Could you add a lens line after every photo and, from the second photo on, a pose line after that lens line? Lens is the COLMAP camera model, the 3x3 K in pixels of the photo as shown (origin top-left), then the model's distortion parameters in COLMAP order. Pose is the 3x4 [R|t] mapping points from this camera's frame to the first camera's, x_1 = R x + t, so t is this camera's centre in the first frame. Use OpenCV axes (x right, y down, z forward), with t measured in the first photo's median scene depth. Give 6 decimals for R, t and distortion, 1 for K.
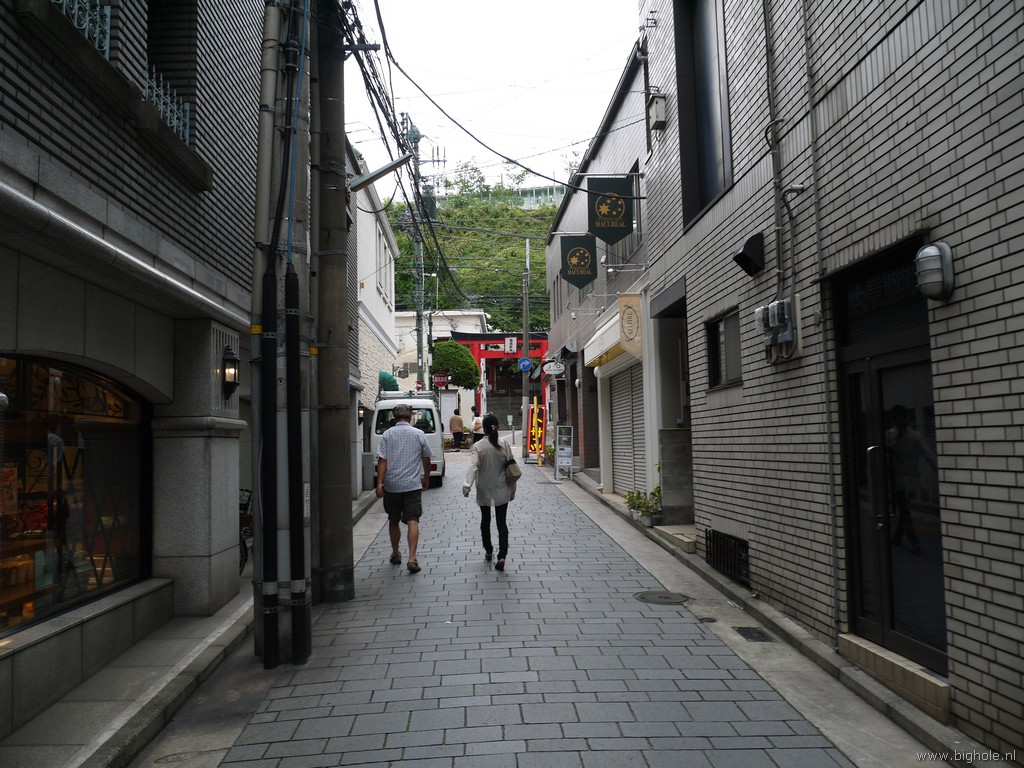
lens RADIAL K [[867.8, 0, 511.0], [0, 867.8, 383.5], [0, 0, 1]] dist [-0.015201, -0.012010]
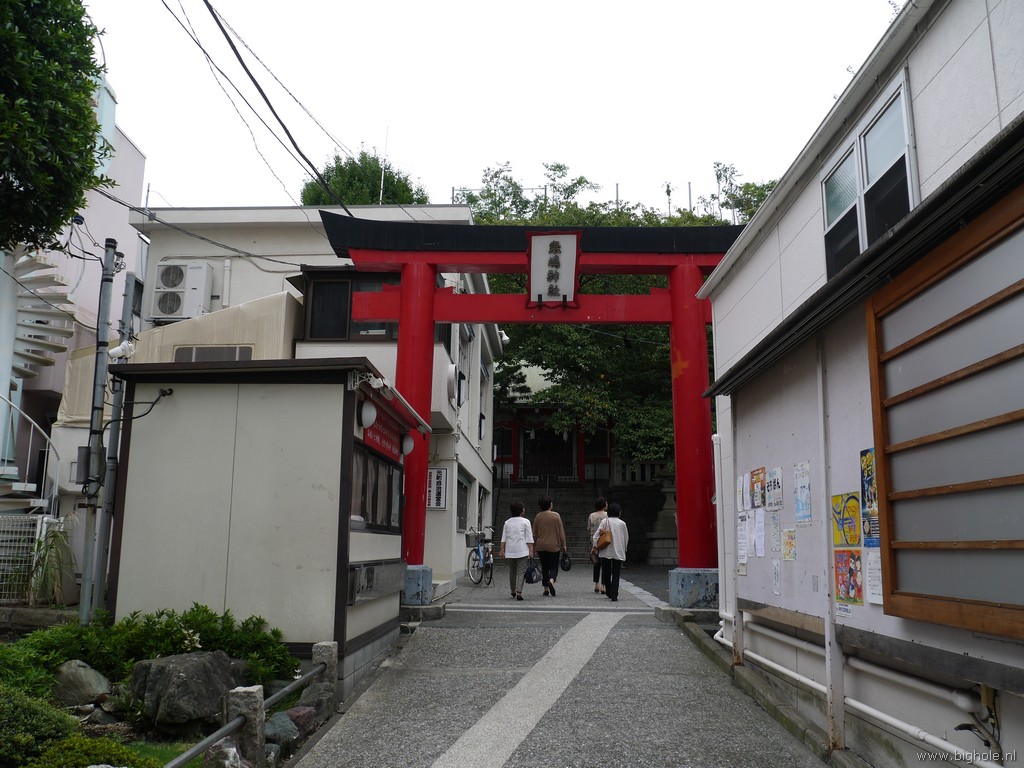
lens RADIAL K [[867.8, 0, 515.0], [0, 867.8, 380.8], [0, 0, 1]] dist [-0.015201, -0.012010]
pose [[0.998779, 0.021039, -0.044686, 0.000731], [-0.026095, 0.992937, -0.115738, 0.019173], [0.041936, 0.116763, 0.992274, 0.837100]]
